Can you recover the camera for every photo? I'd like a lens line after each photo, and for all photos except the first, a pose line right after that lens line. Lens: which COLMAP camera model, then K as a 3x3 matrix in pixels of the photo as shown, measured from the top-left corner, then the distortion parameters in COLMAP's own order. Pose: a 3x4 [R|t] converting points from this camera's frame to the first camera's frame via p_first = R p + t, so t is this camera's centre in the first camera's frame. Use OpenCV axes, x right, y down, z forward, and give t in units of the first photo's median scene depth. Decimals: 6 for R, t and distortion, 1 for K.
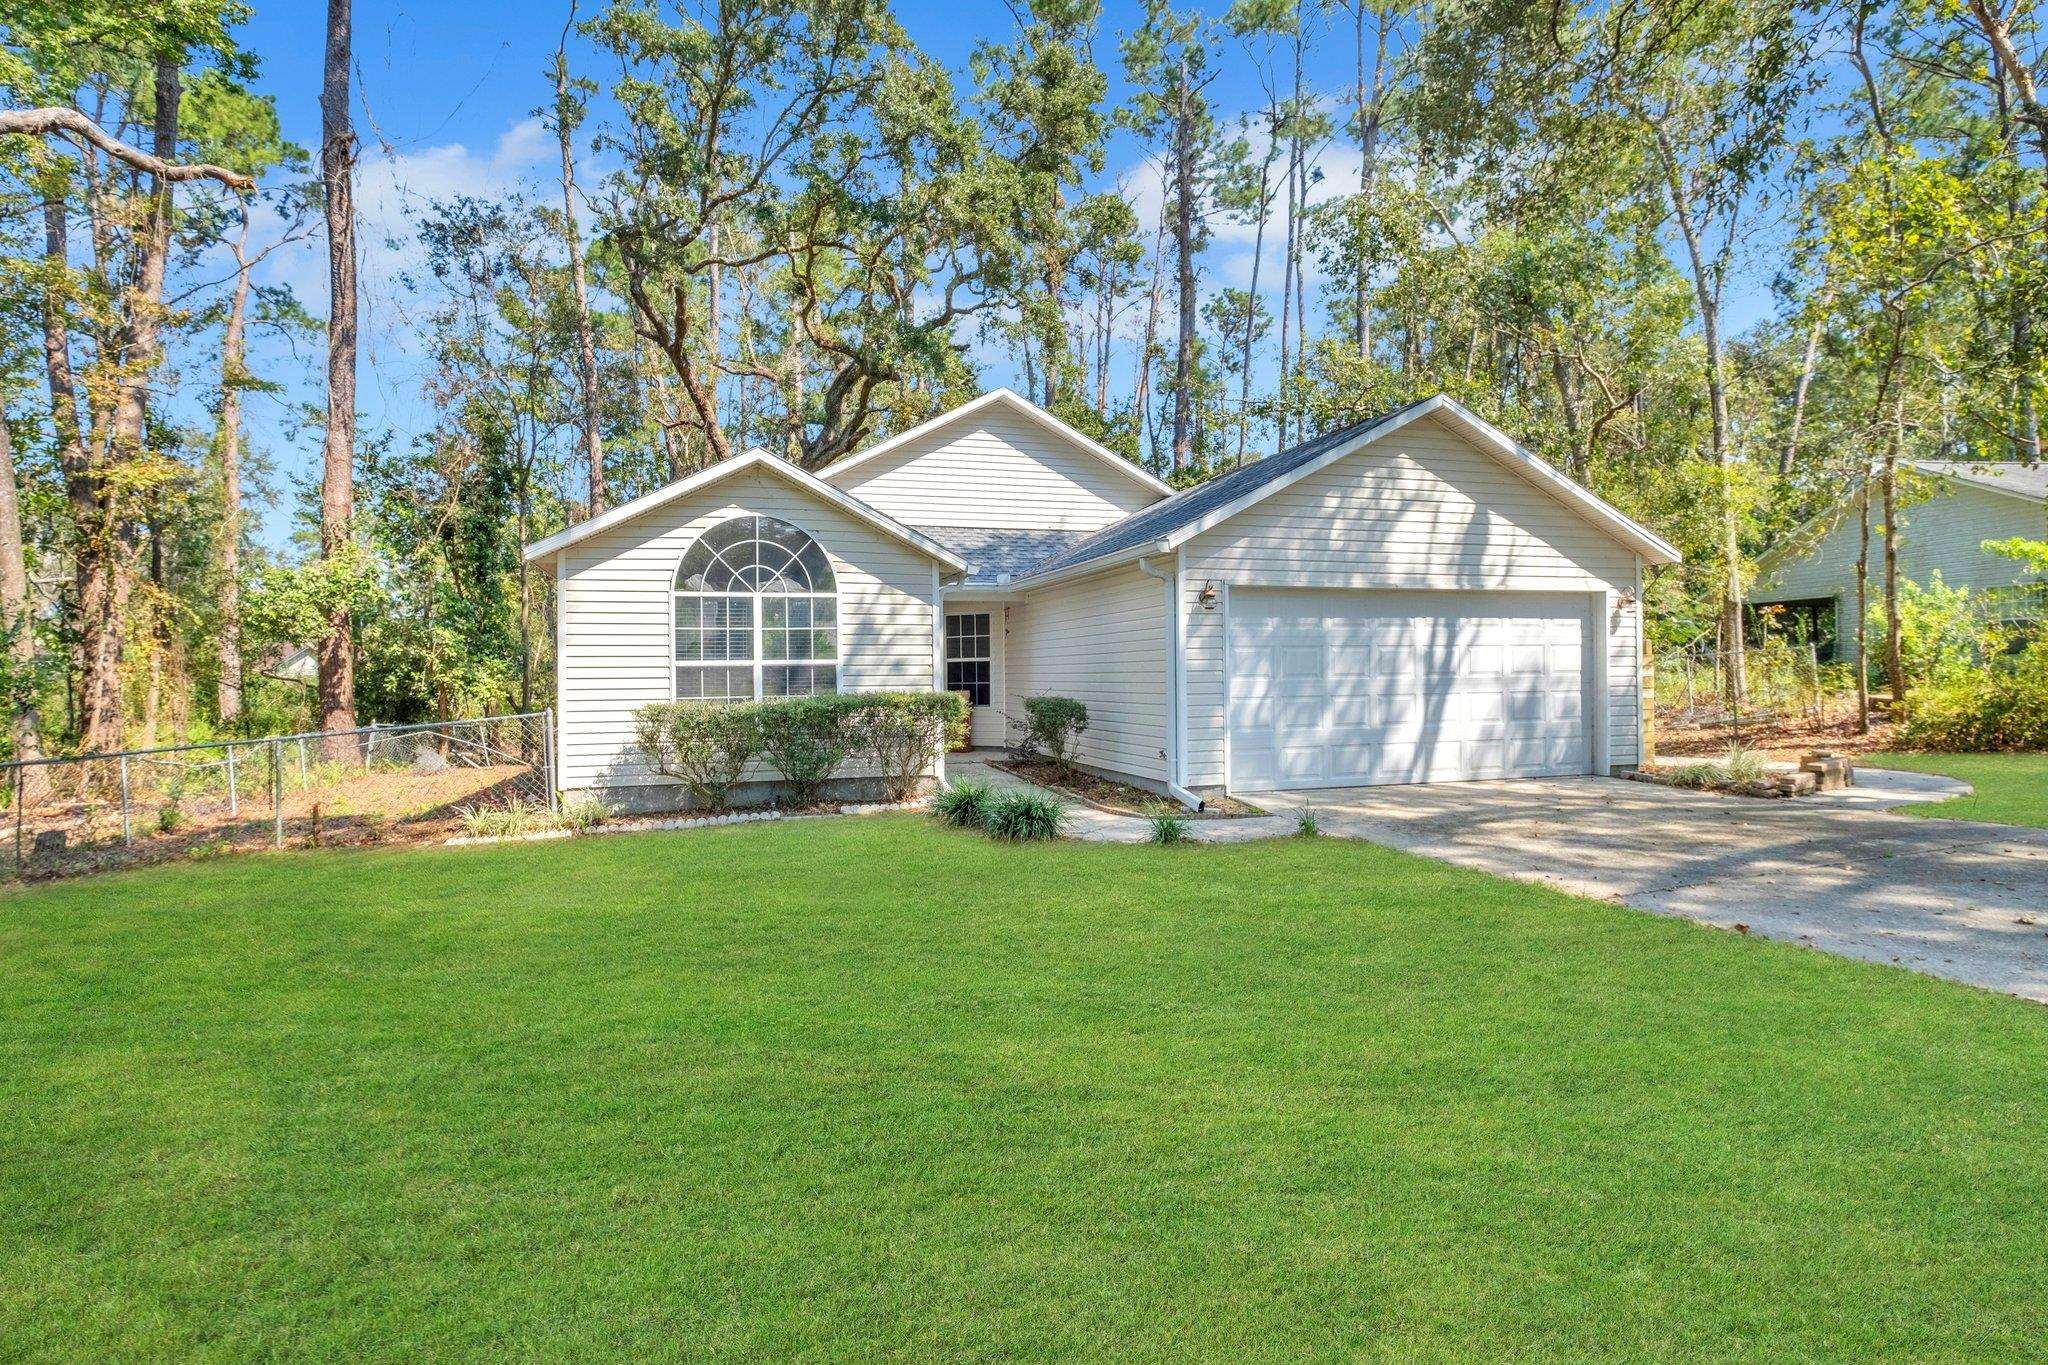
lens RADIAL K [[887.9, 0, 1010.6], [0, 887.9, 672.7], [0, 0, 1]] dist [-0.004101, -0.000150]
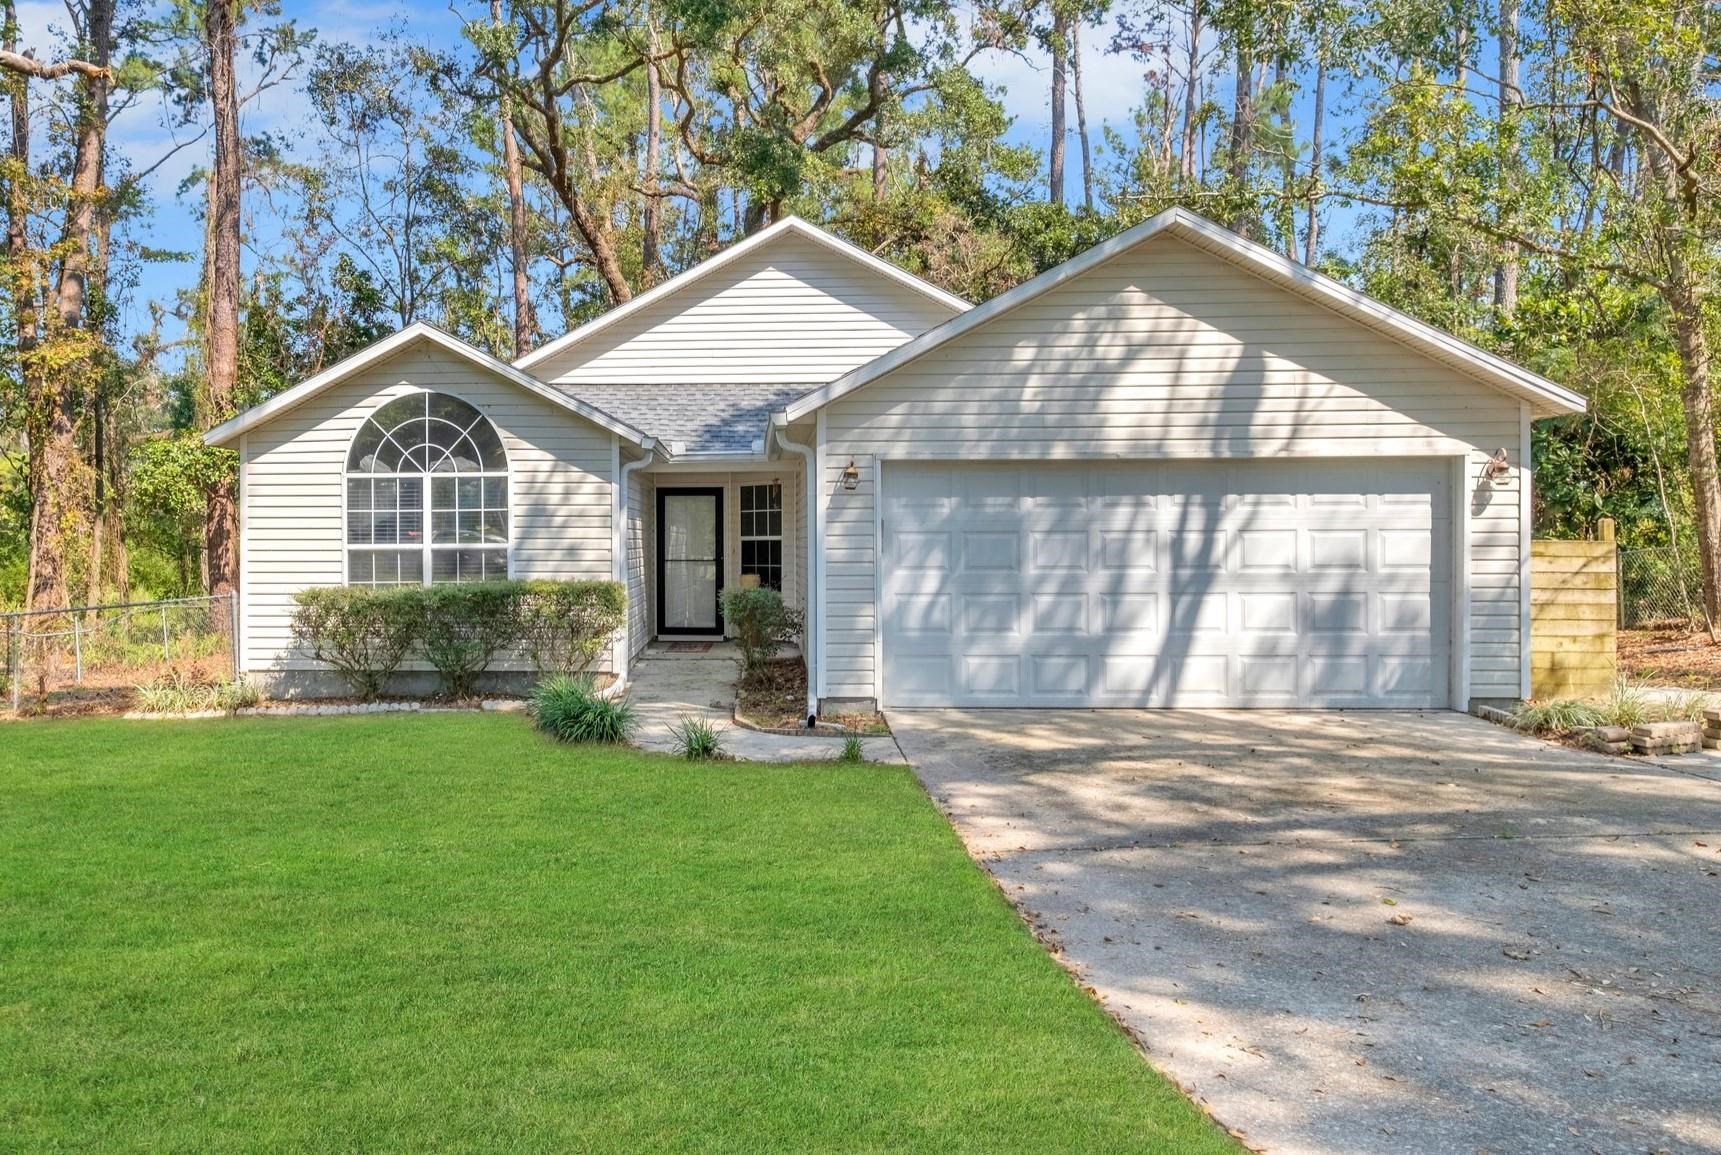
lens RADIAL K [[1180.5, 0, 860.5], [0, 1180.5, 543.6], [0, 0, 1]] dist [-0.000567, -0.005207]
pose [[0.952541, 0.008604, -0.304288, 0.528687], [-0.006209, 0.999942, 0.008837, -0.027348], [0.304346, -0.006529, 0.952539, -0.063904]]
